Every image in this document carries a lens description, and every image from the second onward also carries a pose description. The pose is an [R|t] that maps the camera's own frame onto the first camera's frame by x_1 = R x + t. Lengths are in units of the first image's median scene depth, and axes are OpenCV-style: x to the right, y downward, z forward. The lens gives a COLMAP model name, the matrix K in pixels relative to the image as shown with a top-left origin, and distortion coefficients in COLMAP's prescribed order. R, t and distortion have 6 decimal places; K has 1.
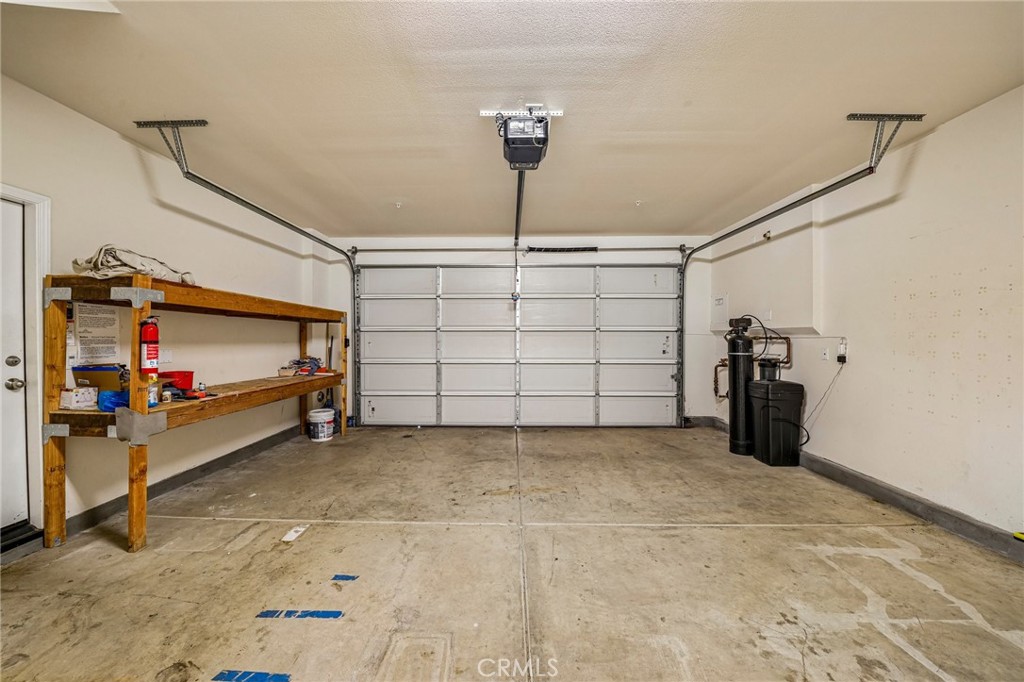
lens RADIAL K [[365.2, 0, 511.1], [0, 365.2, 338.4], [0, 0, 1]] dist [-0.022187, 0.000386]
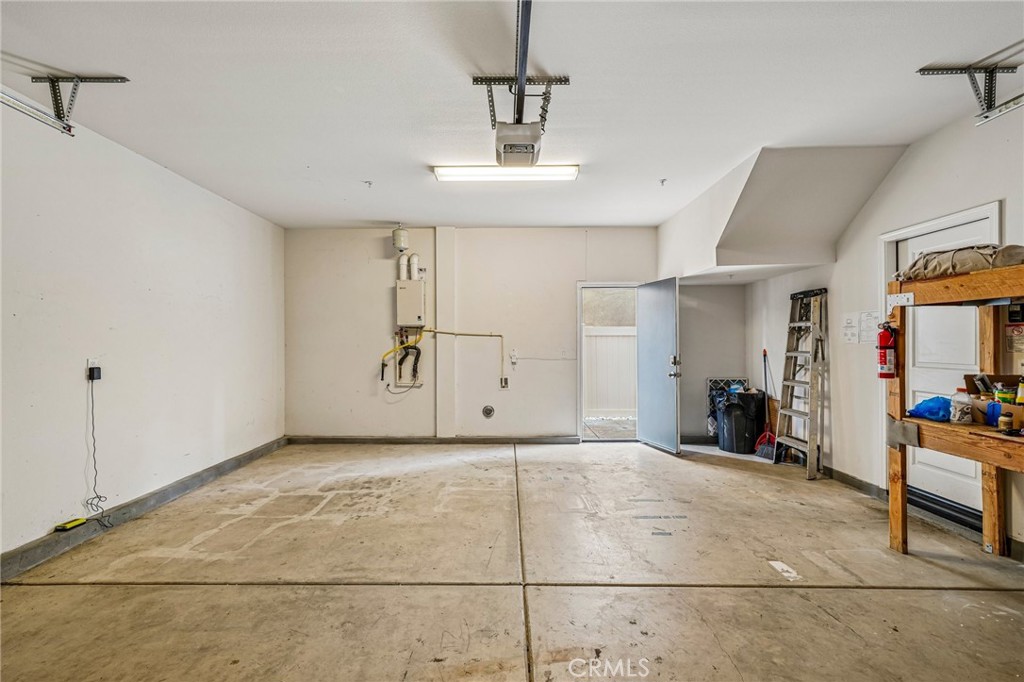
lens RADIAL K [[399.1, 0, 510.4], [0, 399.1, 341.4], [0, 0, 1]] dist [0.000361, 0.002043]
pose [[-0.999984, 0.003068, -0.004758, 0.069512], [0.003054, 0.999992, 0.002769, -0.014345], [0.004766, 0.002754, -0.999985, 2.200952]]
